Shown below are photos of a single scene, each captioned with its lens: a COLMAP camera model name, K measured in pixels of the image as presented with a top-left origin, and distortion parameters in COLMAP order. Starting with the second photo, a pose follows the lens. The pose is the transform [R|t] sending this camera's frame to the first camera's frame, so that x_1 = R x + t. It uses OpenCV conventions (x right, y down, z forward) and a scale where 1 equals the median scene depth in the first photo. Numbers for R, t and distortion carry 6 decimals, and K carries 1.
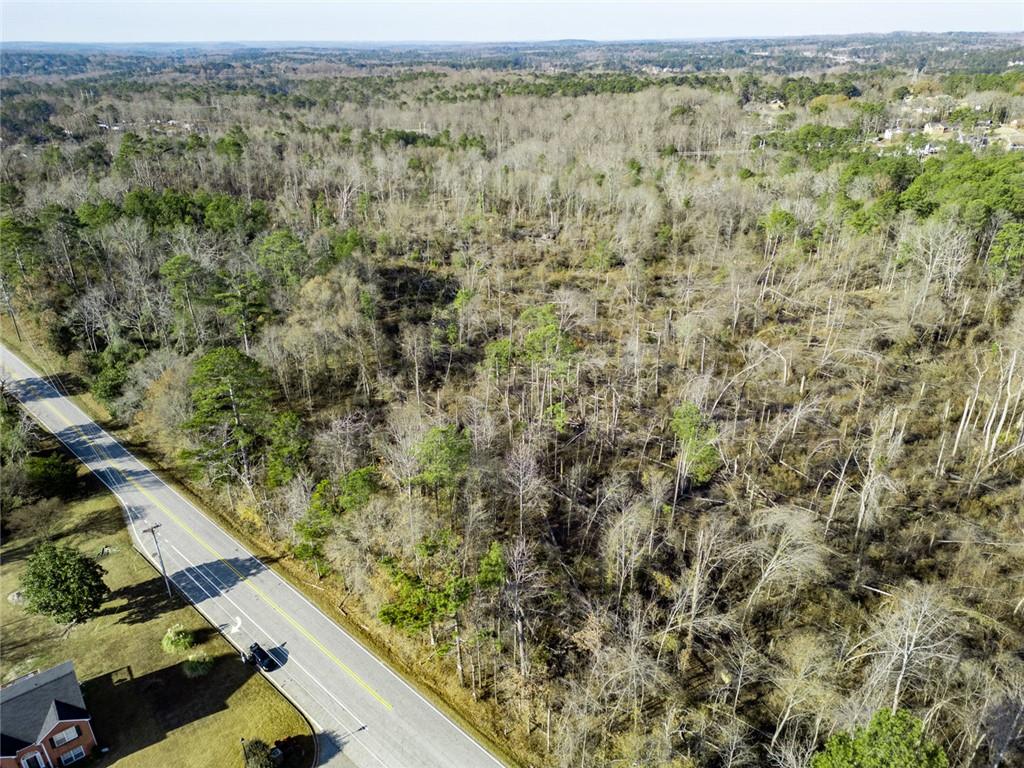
lens RADIAL K [[704.3, 0, 512.0], [0, 704.3, 384.0], [0, 0, 1]] dist [0.078831, -0.081721]
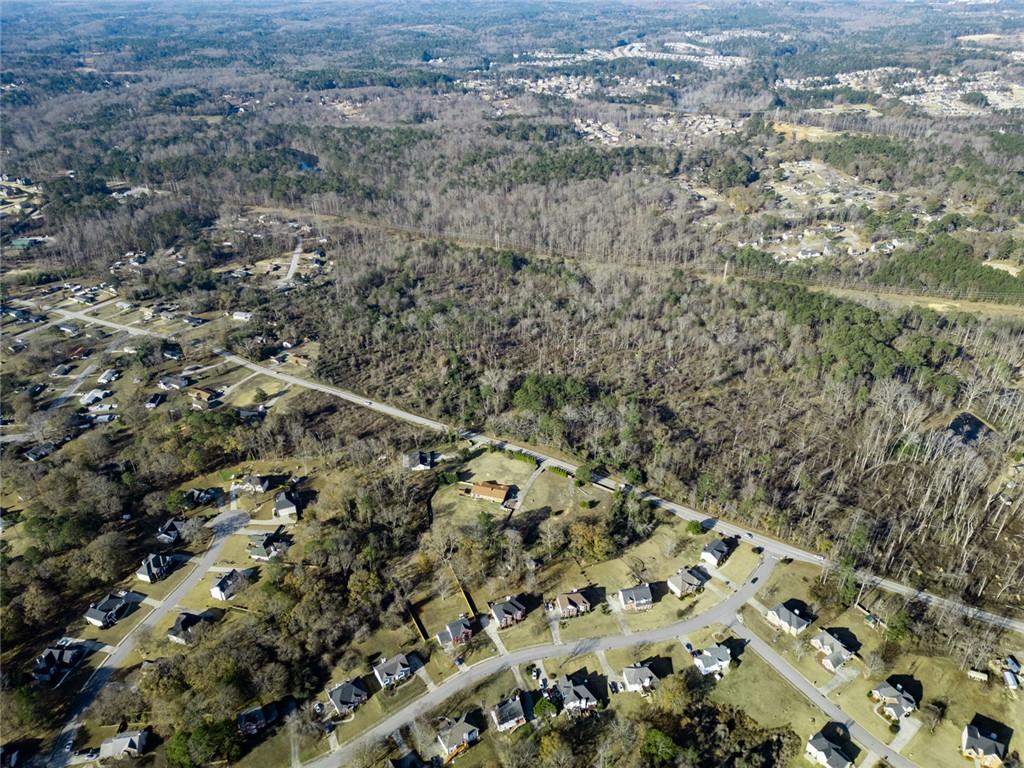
lens RADIAL K [[704.3, 0, 512.0], [0, 704.3, 384.0], [0, 0, 1]] dist [0.078831, -0.081721]
pose [[0.981664, -0.096522, 0.164376, -1.643482], [0.081771, 0.992183, 0.094272, -0.807163], [-0.172191, -0.079102, 0.981883, -2.237759]]
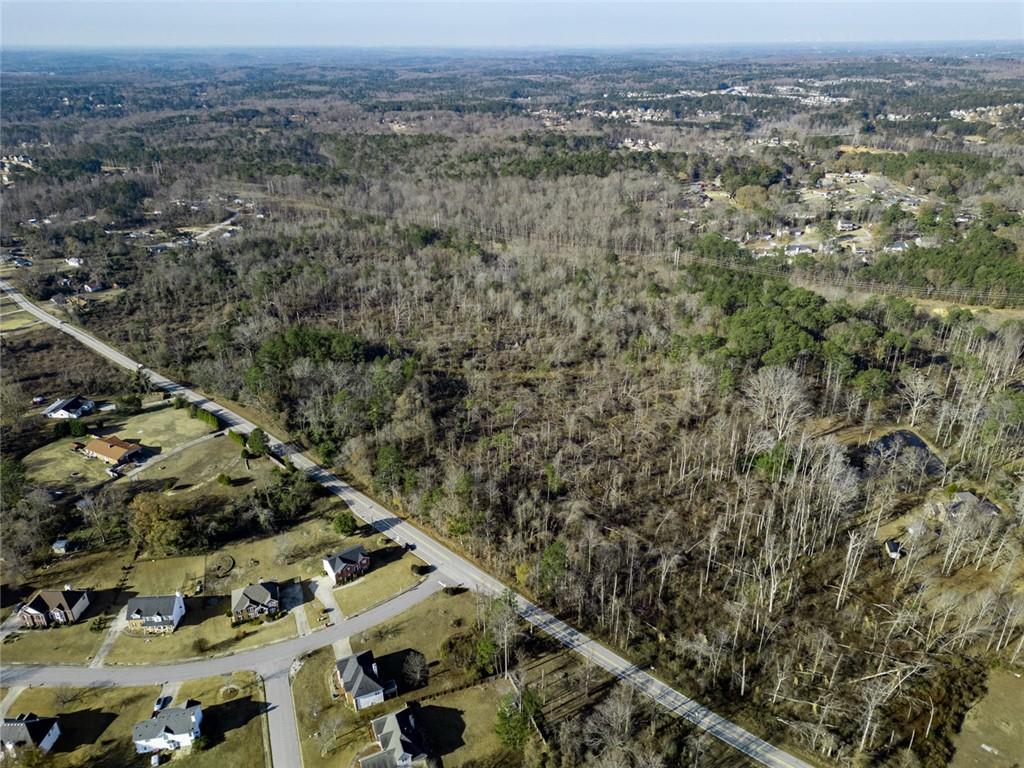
lens RADIAL K [[707.5, 0, 518.5], [0, 707.5, 384.5], [0, 0, 1]] dist [0.082341, -0.085374]
pose [[0.999966, 0.003333, 0.007499, 0.073401], [-0.003342, 0.999994, 0.001223, -0.220139], [-0.007495, -0.001248, 0.999971, -1.374535]]
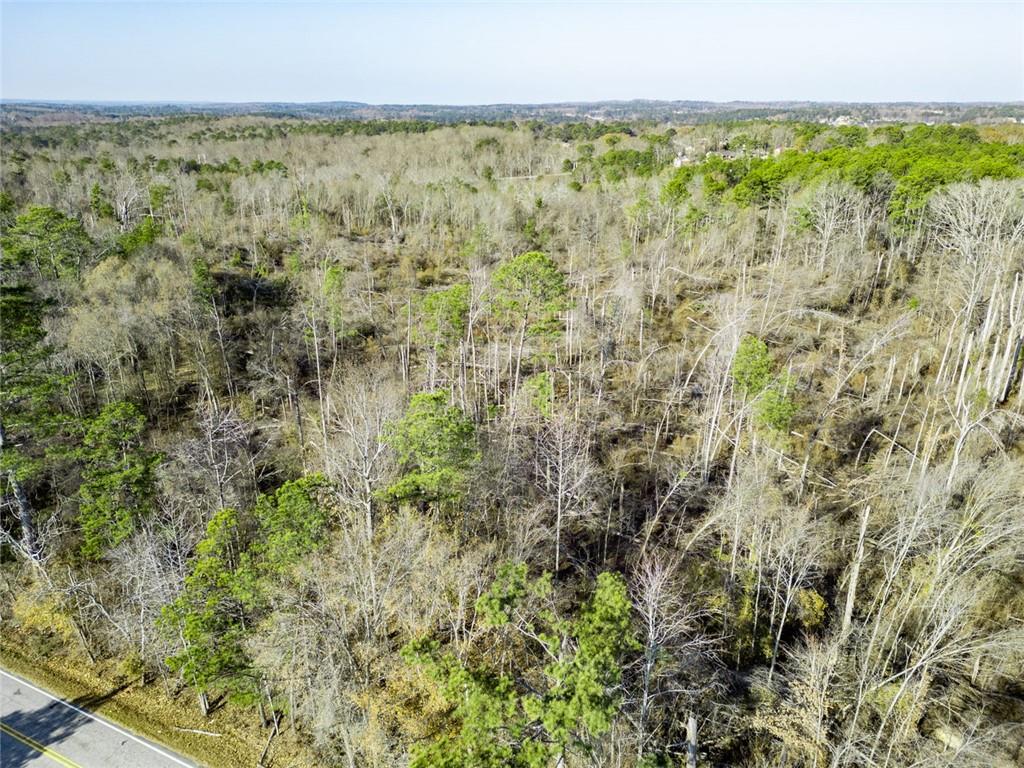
lens RADIAL K [[704.3, 0, 512.0], [0, 704.3, 384.0], [0, 0, 1]] dist [0.078831, -0.081721]
pose [[0.956195, -0.091991, 0.277900, -0.128217], [0.113731, 0.991505, -0.063113, 0.064960], [-0.269733, 0.091954, 0.958535, 0.293182]]
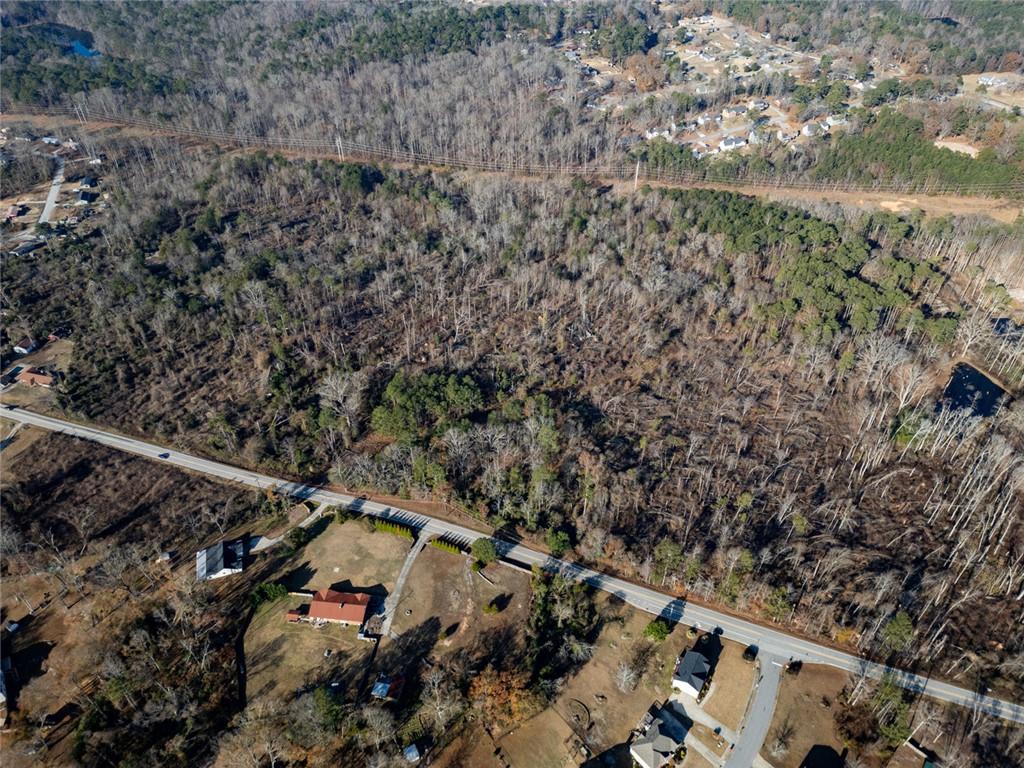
lens RADIAL K [[704.3, 0, 512.0], [0, 704.3, 384.0], [0, 0, 1]] dist [0.078831, -0.081721]
pose [[0.932540, -0.231154, 0.277374, -1.203200], [0.153989, 0.949457, 0.273529, -1.132263], [-0.326582, -0.212365, 0.921002, -0.971912]]
